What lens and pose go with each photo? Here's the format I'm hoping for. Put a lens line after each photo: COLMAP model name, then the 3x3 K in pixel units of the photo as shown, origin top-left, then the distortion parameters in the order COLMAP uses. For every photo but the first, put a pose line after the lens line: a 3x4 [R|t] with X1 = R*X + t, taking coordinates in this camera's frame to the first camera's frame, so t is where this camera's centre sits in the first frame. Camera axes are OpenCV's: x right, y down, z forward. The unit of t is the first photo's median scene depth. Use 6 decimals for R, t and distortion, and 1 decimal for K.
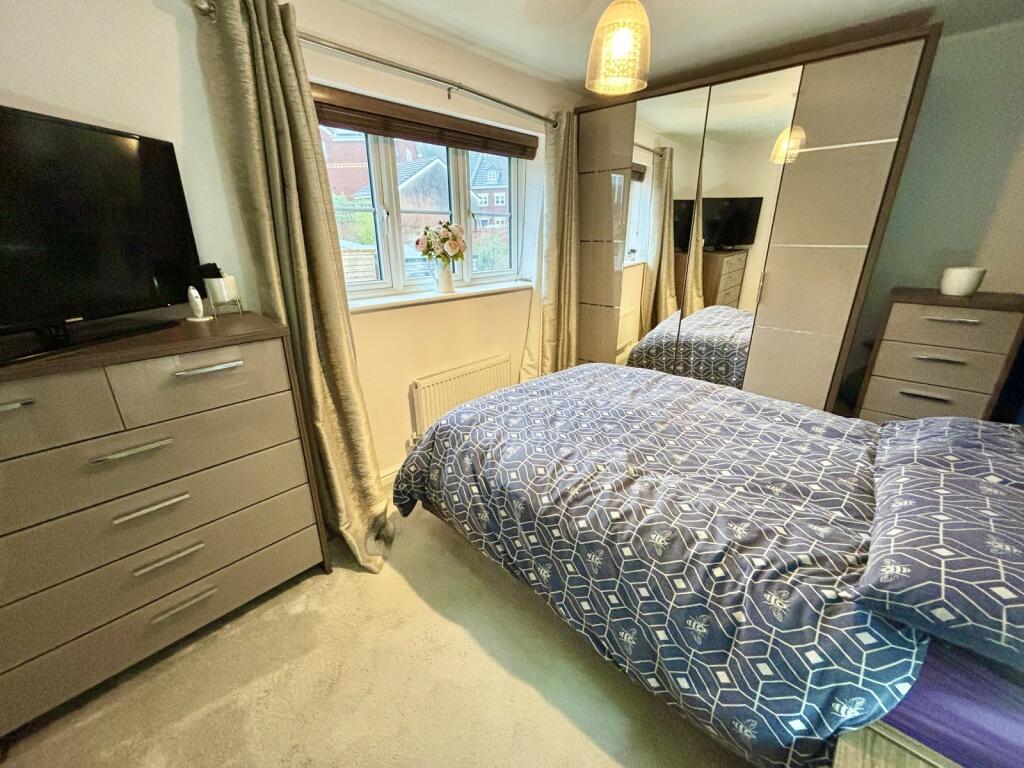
lens RADIAL K [[418.5, 0, 513.6], [0, 418.5, 387.5], [0, 0, 1]] dist [-0.001530, -0.000093]
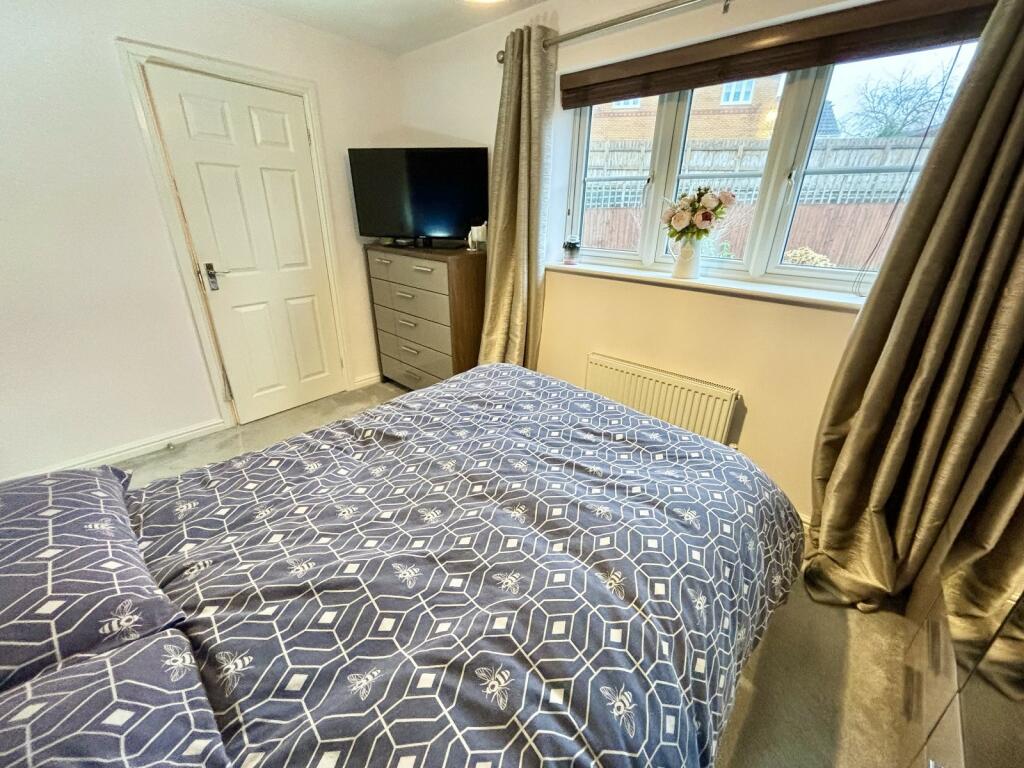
lens RADIAL K [[414.8, 0, 509.1], [0, 414.8, 381.1], [0, 0, 1]] dist [0.025220, 0.000157]
pose [[-0.003818, 0.397215, -0.917718, 0.850173], [-0.356393, 0.856922, 0.372383, -0.307707], [0.934328, 0.328490, 0.138293, 0.824397]]
